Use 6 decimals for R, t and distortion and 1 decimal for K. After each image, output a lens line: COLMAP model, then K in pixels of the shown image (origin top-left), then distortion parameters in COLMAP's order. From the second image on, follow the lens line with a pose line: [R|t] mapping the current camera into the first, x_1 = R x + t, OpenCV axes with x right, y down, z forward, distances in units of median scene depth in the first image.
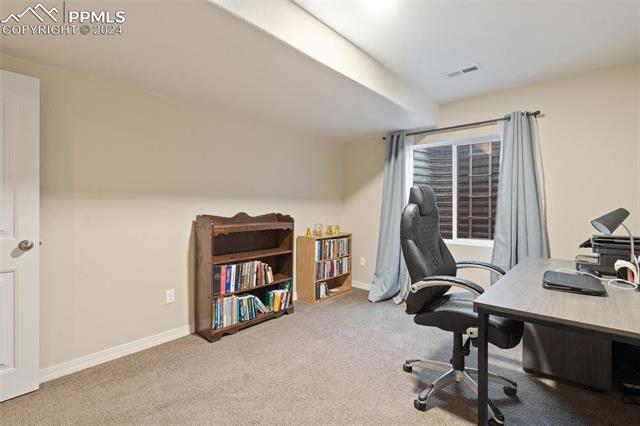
lens RADIAL K [[299.2, 0, 319.1], [0, 299.2, 194.7], [0, 0, 1]] dist [-0.000637, 0.000179]
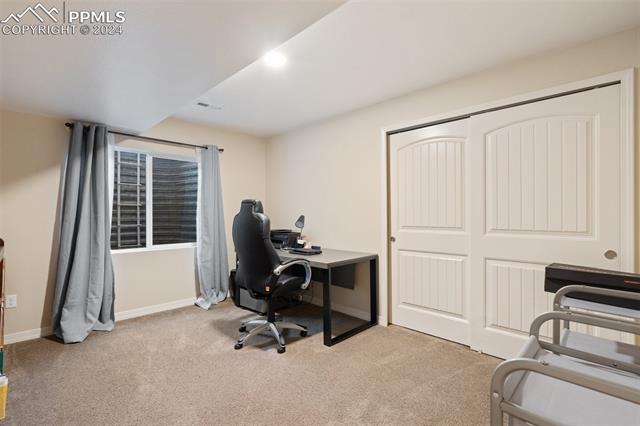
lens RADIAL K [[292.3, 0, 316.5], [0, 292.3, 211.4], [0, 0, 1]] dist [-0.000474, 0.000392]
pose [[0.053794, 0.002567, 0.998549, -0.470671], [-0.038857, 0.999245, -0.000476, 0.003895], [-0.997796, -0.038775, 0.053853, 0.332375]]
